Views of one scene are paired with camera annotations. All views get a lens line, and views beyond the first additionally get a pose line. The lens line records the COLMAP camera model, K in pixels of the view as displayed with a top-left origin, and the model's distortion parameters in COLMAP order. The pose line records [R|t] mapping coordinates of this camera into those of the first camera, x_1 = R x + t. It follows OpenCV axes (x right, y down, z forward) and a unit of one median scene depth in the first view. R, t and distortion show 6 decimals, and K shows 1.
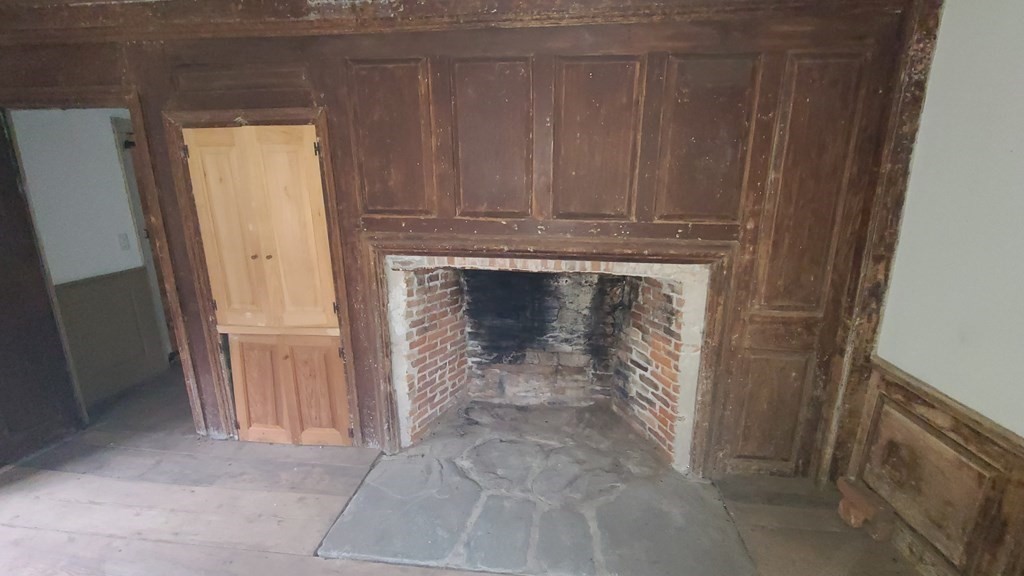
lens RADIAL K [[417.7, 0, 509.3], [0, 417.7, 287.7], [0, 0, 1]] dist [-0.004076, 0.000134]
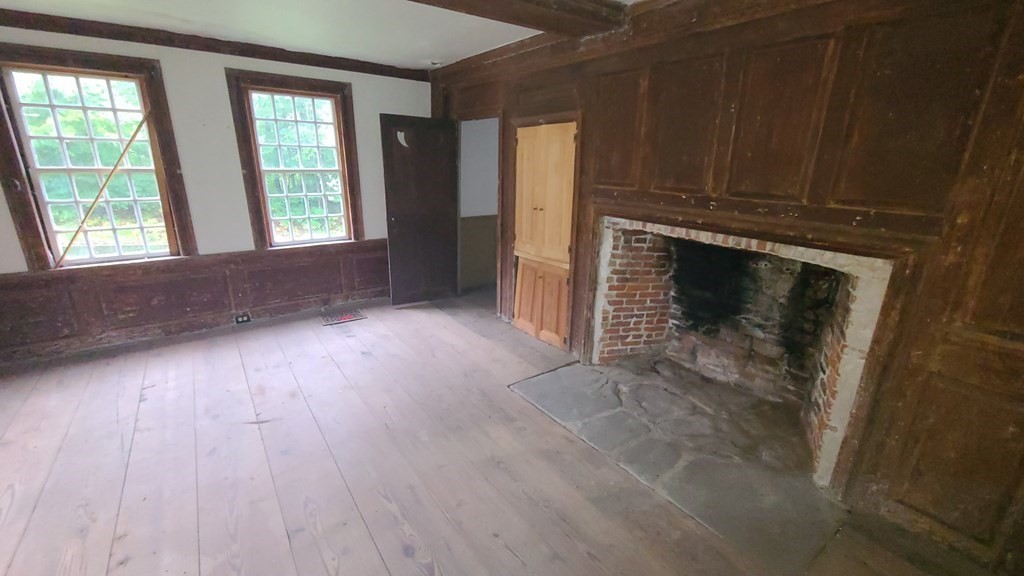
lens RADIAL K [[417.7, 0, 513.8], [0, 417.7, 287.6], [0, 0, 1]] dist [-0.004076, 0.000134]
pose [[0.677446, 0.221781, -0.701342, 0.501690], [-0.203547, 0.972753, 0.110996, 0.056260], [0.706849, 0.067562, 0.704131, -0.143863]]
